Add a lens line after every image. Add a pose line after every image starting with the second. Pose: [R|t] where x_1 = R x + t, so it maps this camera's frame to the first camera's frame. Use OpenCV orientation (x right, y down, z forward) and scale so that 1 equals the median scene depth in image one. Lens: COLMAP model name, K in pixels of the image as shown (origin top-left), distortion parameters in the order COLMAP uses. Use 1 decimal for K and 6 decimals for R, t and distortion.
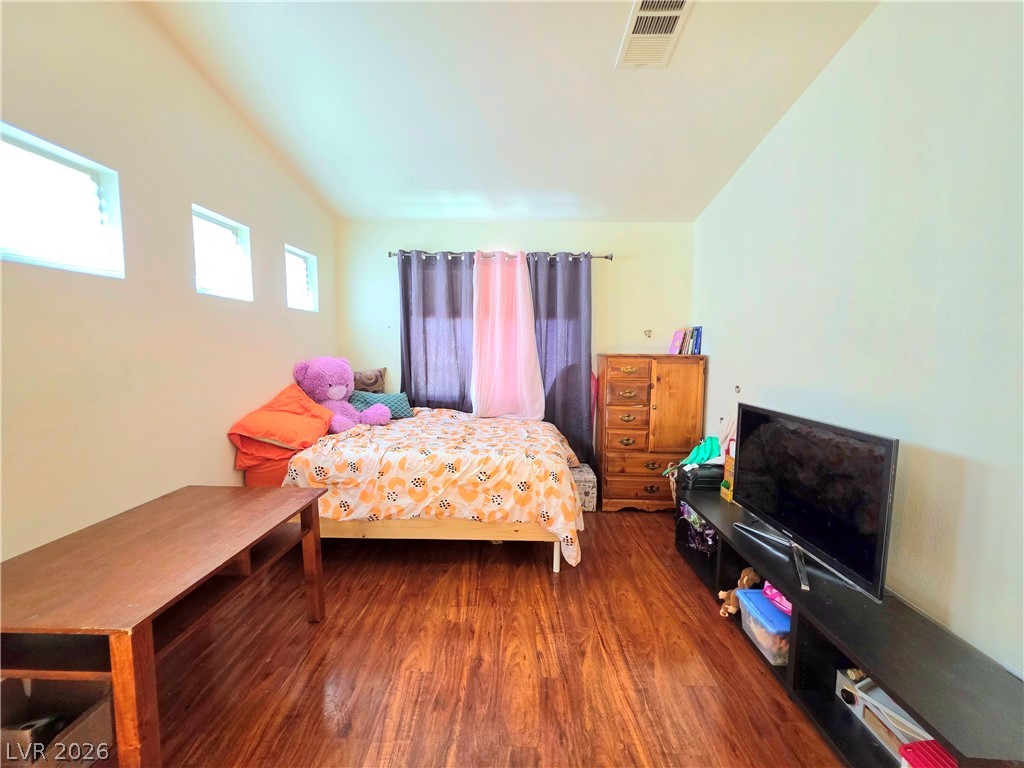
lens RADIAL K [[409.8, 0, 509.3], [0, 409.8, 384.1], [0, 0, 1]] dist [0.001681, -0.000055]
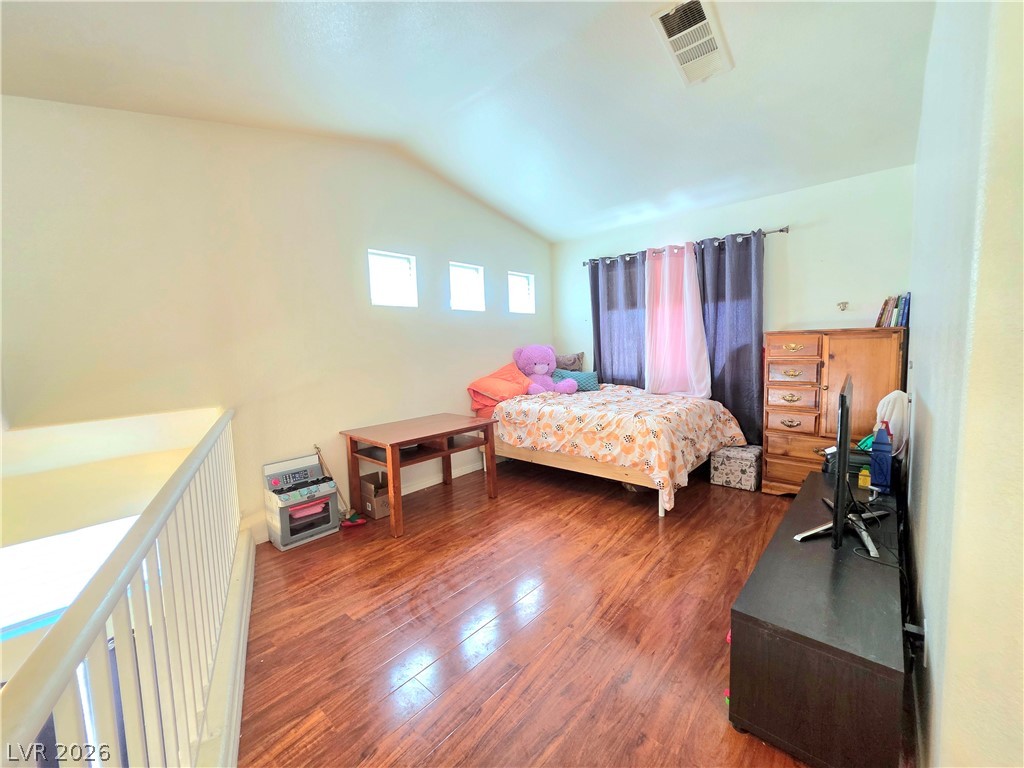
lens RADIAL K [[409.8, 0, 509.3], [0, 409.8, 384.1], [0, 0, 1]] dist [0.001681, -0.000055]
pose [[0.757766, 0.028918, -0.651886, 0.417252], [-0.021605, 0.999582, 0.019227, 0.046353], [0.652169, -0.000486, 0.758074, -0.145991]]
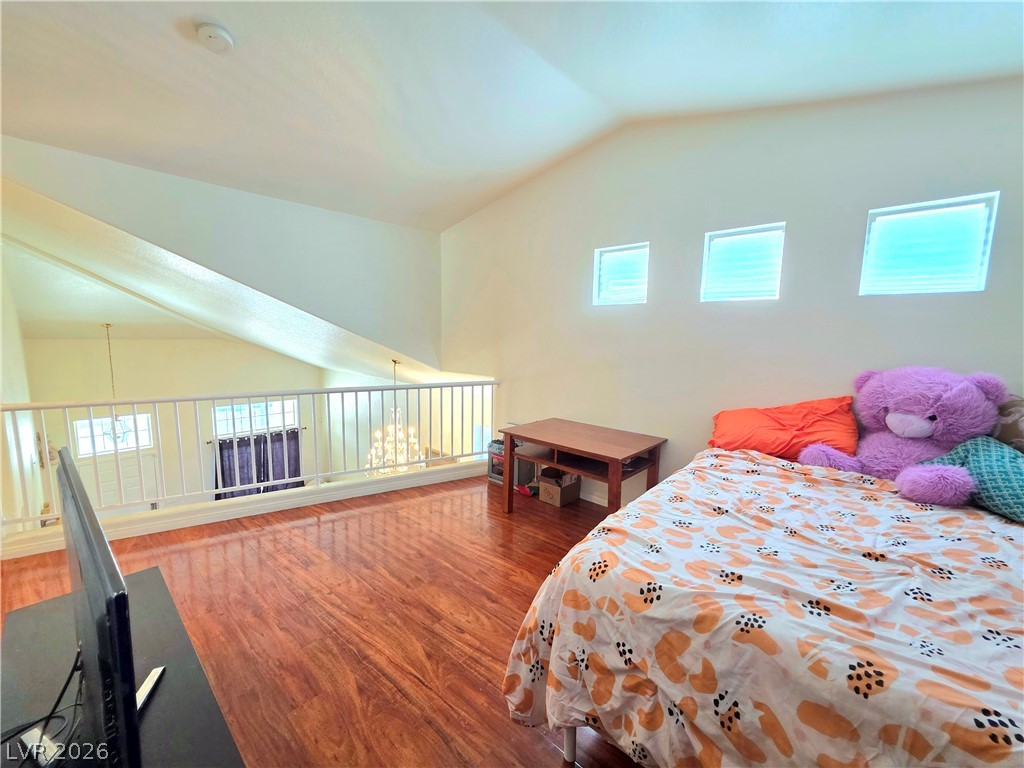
lens RADIAL K [[409.8, 0, 509.3], [0, 409.8, 384.1], [0, 0, 1]] dist [0.001681, -0.000055]
pose [[-0.645438, 0.071461, -0.760462, 0.418525], [-0.092566, 0.980957, 0.170746, -0.087947], [0.758183, 0.180599, -0.626532, 0.913744]]
